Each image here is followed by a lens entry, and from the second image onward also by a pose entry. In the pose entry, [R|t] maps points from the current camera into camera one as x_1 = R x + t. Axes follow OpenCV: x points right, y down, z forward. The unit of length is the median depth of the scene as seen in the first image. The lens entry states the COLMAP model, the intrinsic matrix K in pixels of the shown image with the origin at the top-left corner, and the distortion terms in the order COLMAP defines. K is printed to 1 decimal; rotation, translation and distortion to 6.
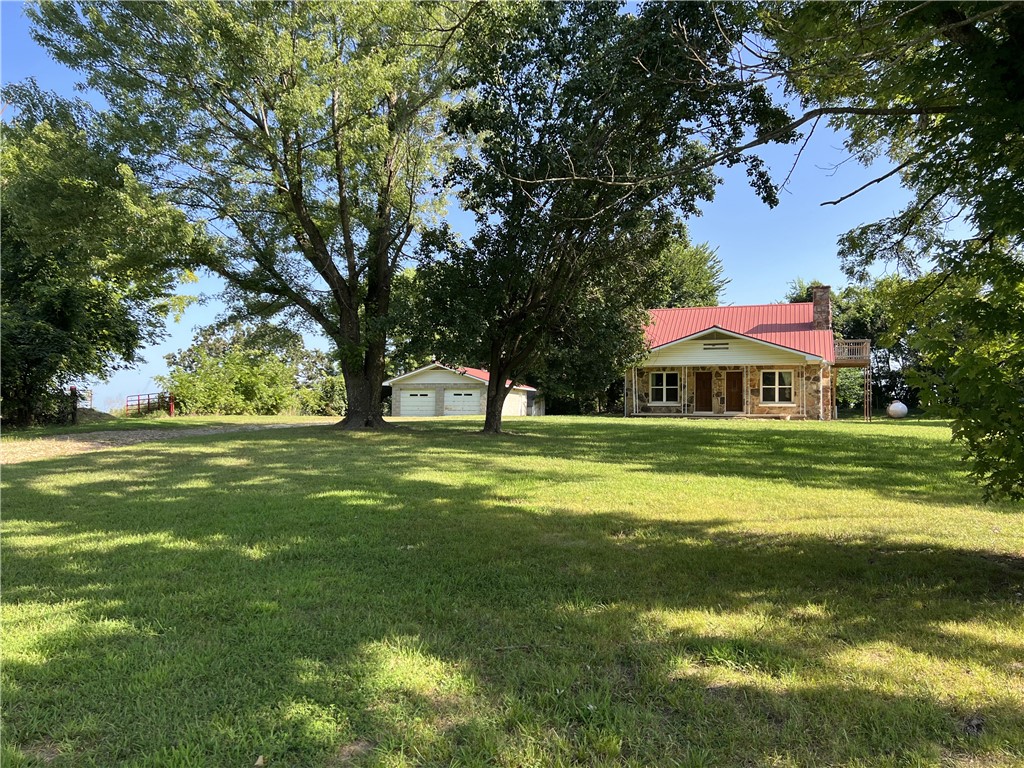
lens RADIAL K [[768.7, 0, 512.0], [0, 768.7, 384.0], [0, 0, 1]] dist [0.020177, -0.012736]
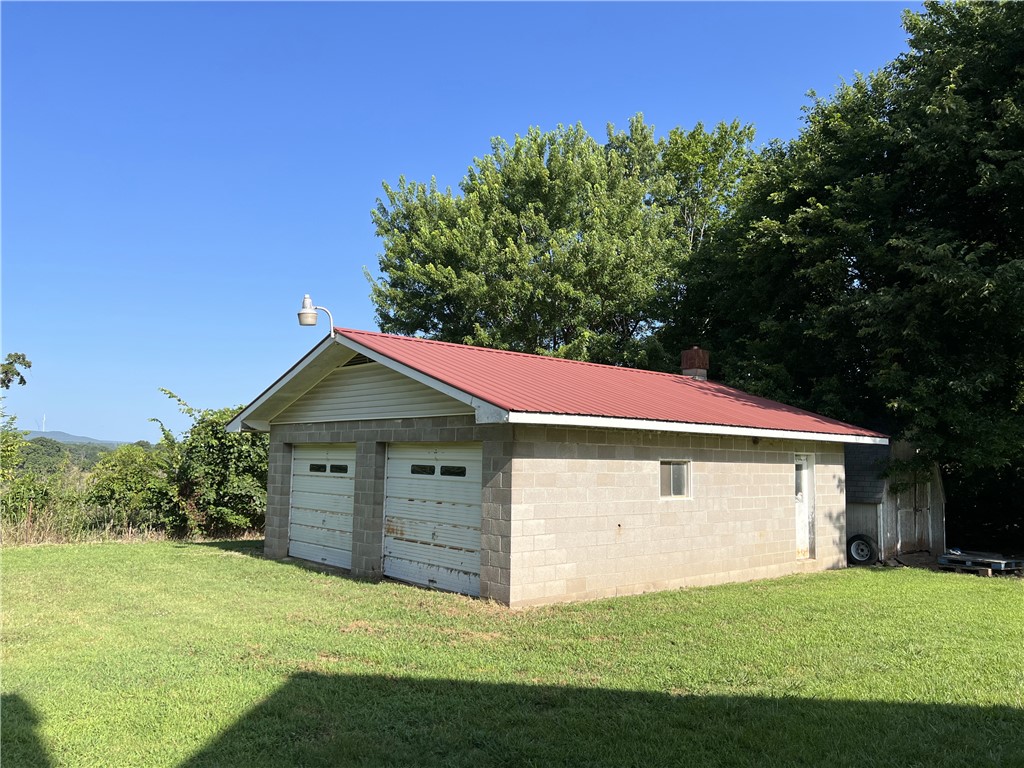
lens RADIAL K [[768.7, 0, 512.0], [0, 768.7, 385.3], [0, 0, 1]] dist [0.020177, -0.012736]
pose [[0.867169, -0.043904, -0.496075, 0.057769], [0.014943, 0.997952, -0.062199, 0.003831], [0.497790, 0.046524, 0.866049, 0.809856]]
